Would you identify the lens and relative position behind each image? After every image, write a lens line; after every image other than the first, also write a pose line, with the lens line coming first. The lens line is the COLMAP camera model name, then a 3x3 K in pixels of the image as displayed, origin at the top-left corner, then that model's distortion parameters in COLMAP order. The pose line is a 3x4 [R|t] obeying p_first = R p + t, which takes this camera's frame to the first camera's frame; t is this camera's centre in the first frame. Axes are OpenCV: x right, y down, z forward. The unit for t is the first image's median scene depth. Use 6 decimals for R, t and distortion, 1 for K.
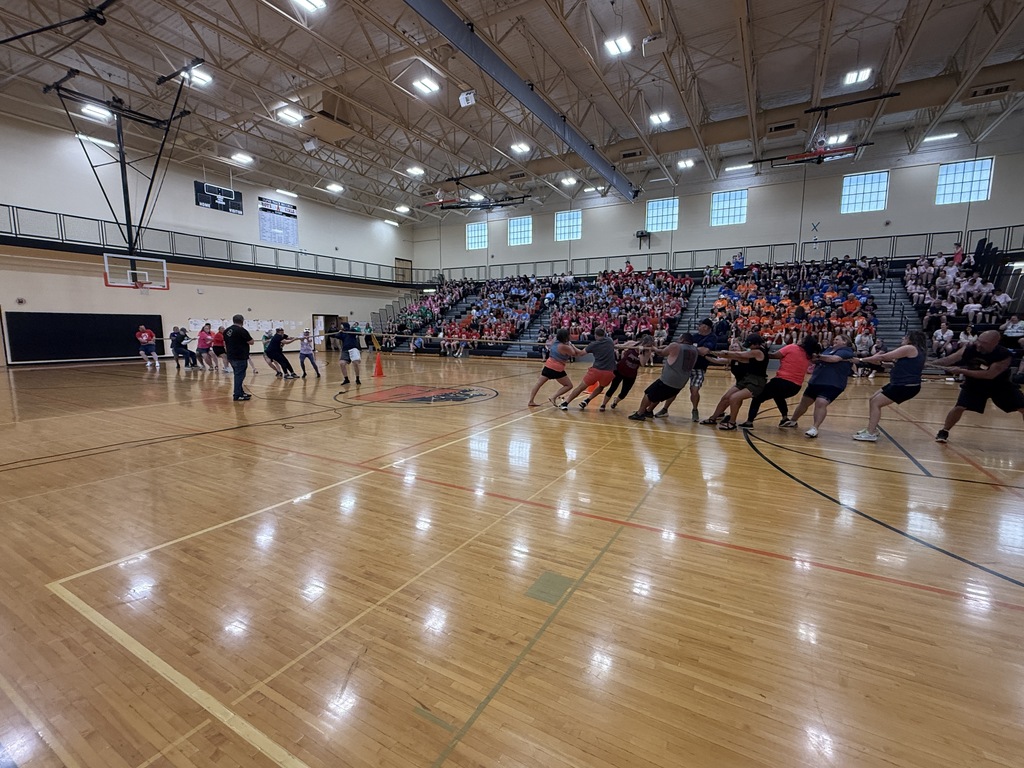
lens RADIAL K [[459.4, 0, 512.0], [0, 459.4, 384.0], [0, 0, 1]] dist [0.000485, 0.000189]
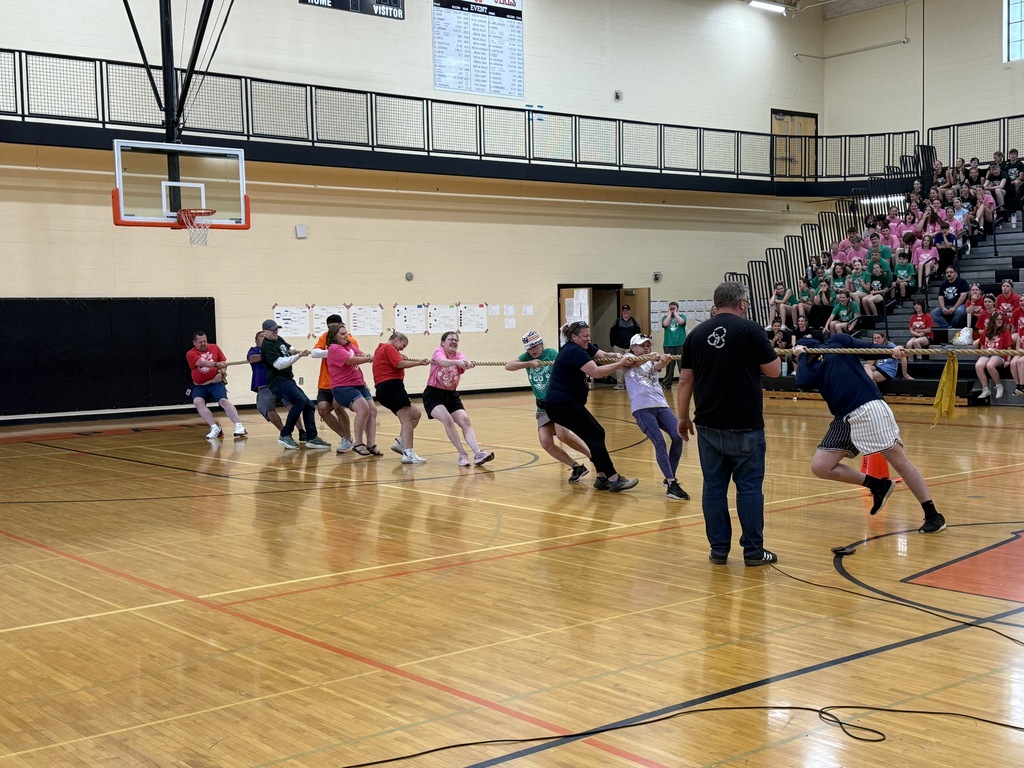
lens RADIAL K [[1297.5, 0, 512.0], [0, 1297.5, 384.0], [0, 0, 1]] dist [0.098942, 0.010924]
pose [[0.930126, -0.003777, -0.367222, -0.083331], [-0.020992, 0.997765, -0.063434, -0.009464], [0.366641, 0.066710, 0.927968, 0.056875]]
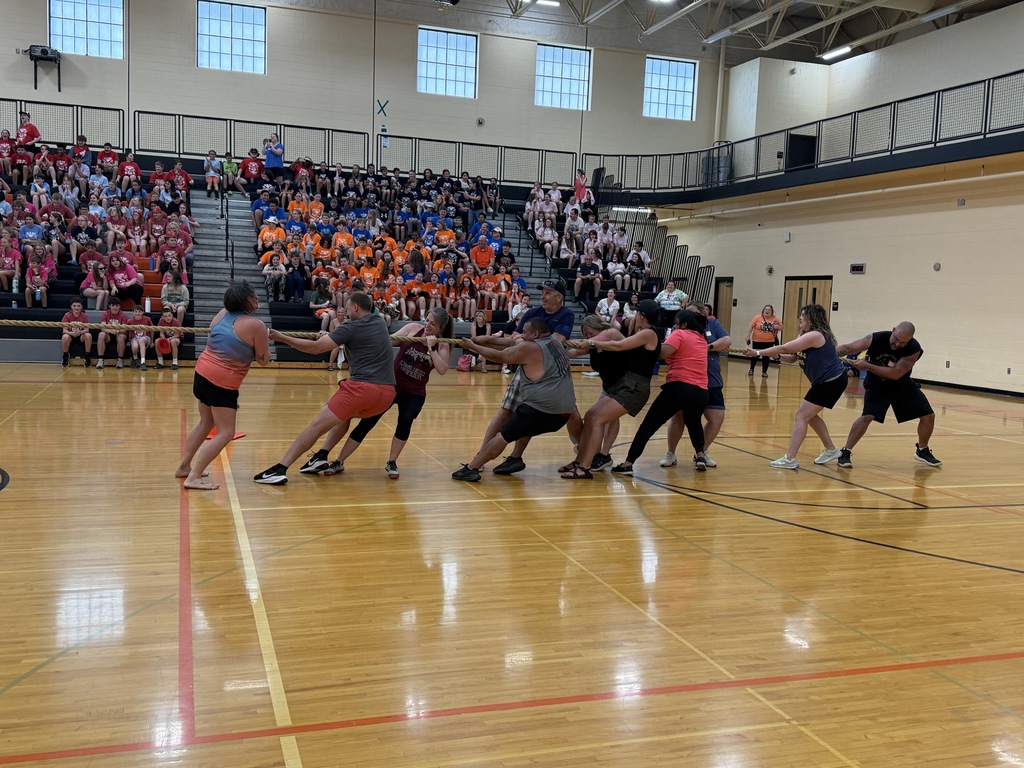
lens RADIAL K [[987.4, 0, 512.0], [0, 987.4, 384.0], [0, 0, 1]] dist [0.071217, -0.091167]
pose [[0.679736, -0.040707, 0.732327, -0.908866], [0.049912, 0.998711, 0.009187, -0.071432], [-0.731757, 0.030307, 0.680892, 0.527661]]
